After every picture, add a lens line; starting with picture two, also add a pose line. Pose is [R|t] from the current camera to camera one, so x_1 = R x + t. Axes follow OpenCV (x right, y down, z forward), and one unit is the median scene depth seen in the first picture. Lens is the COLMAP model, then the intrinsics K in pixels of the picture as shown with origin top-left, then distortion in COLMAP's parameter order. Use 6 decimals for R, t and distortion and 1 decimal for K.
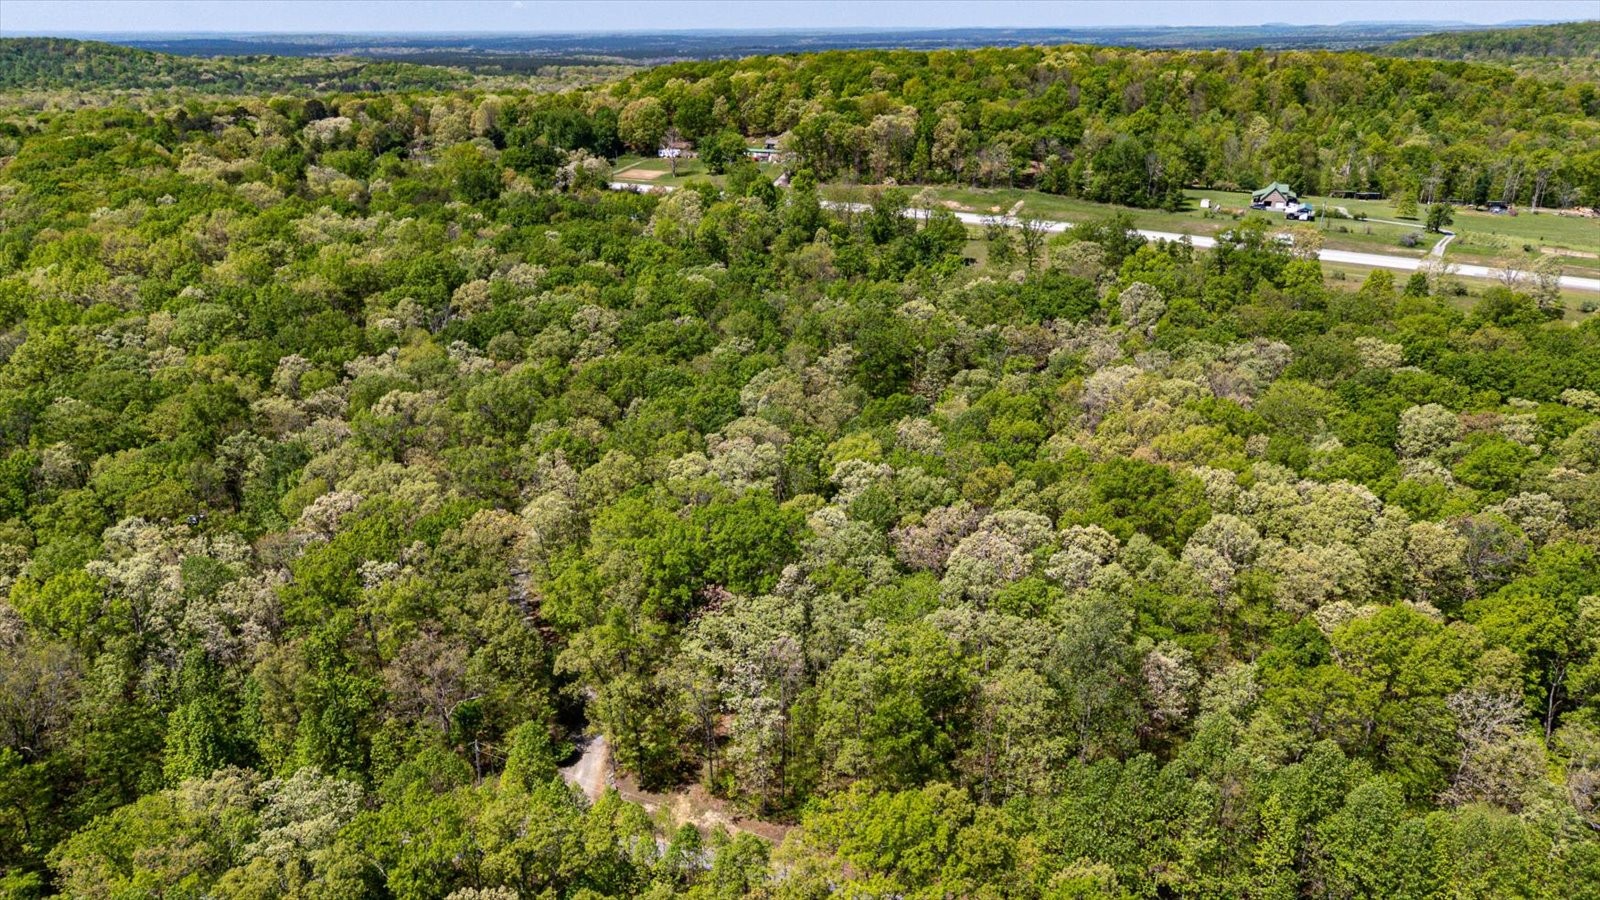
lens RADIAL K [[1160.6, 0, 802.2], [0, 1160.6, 451.7], [0, 0, 1]] dist [0.029956, -0.011888]
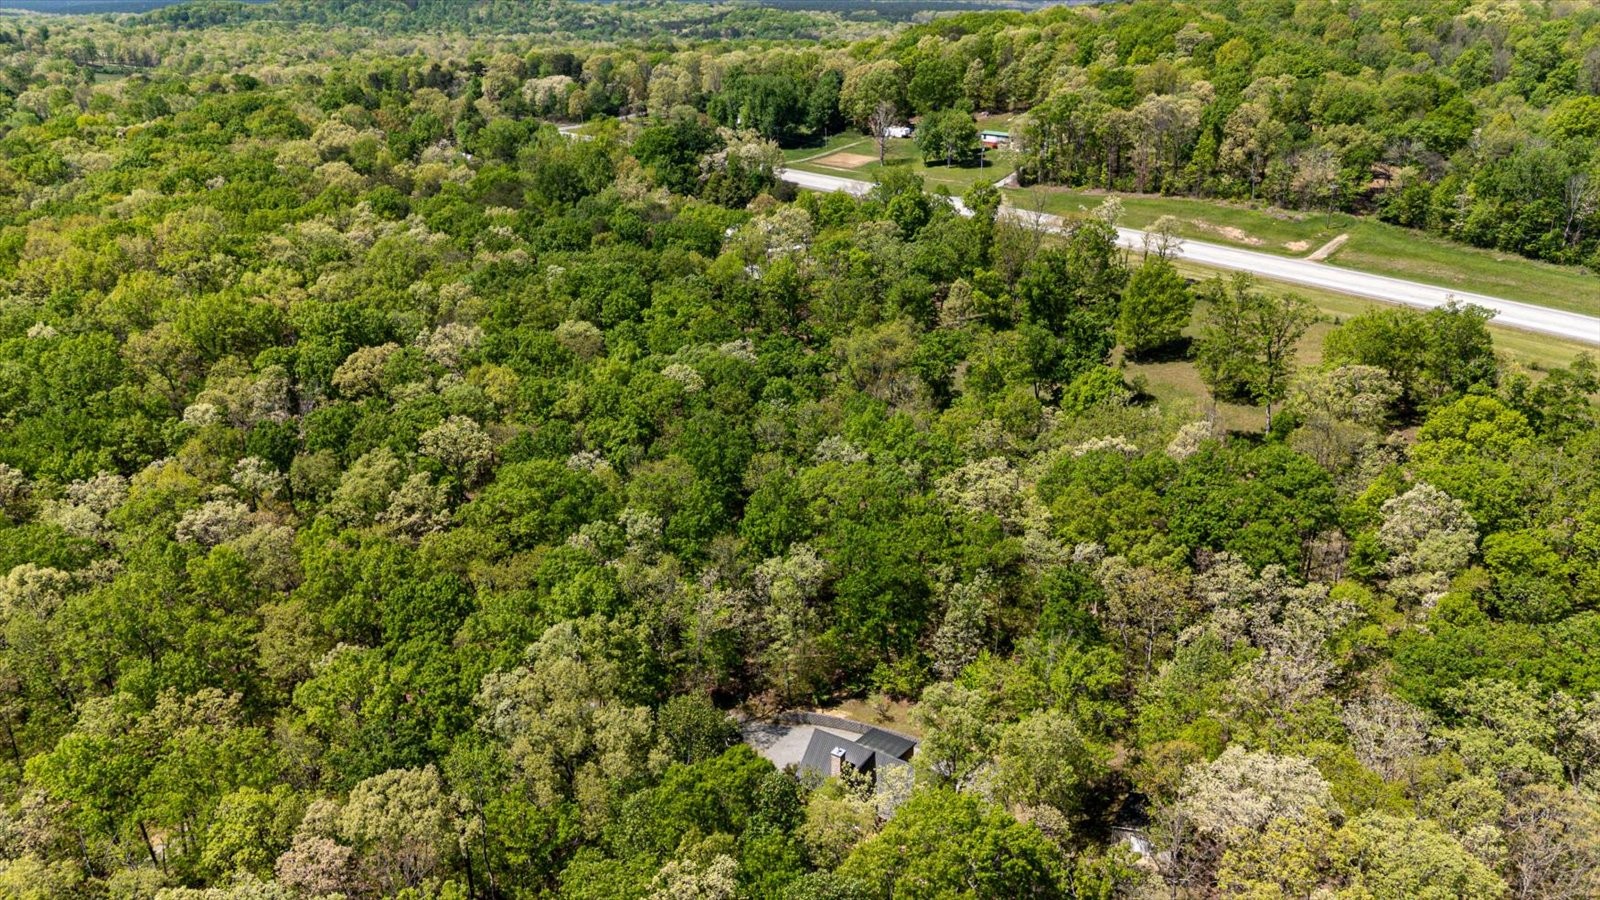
lens RADIAL K [[1160.6, 0, 795.0], [0, 1160.6, 448.7], [0, 0, 1]] dist [0.029956, -0.011888]
pose [[0.942278, 0.123440, -0.311248, 0.110260], [-0.110622, 0.992135, 0.058577, -0.094664], [0.316031, -0.020765, 0.948522, 0.257905]]
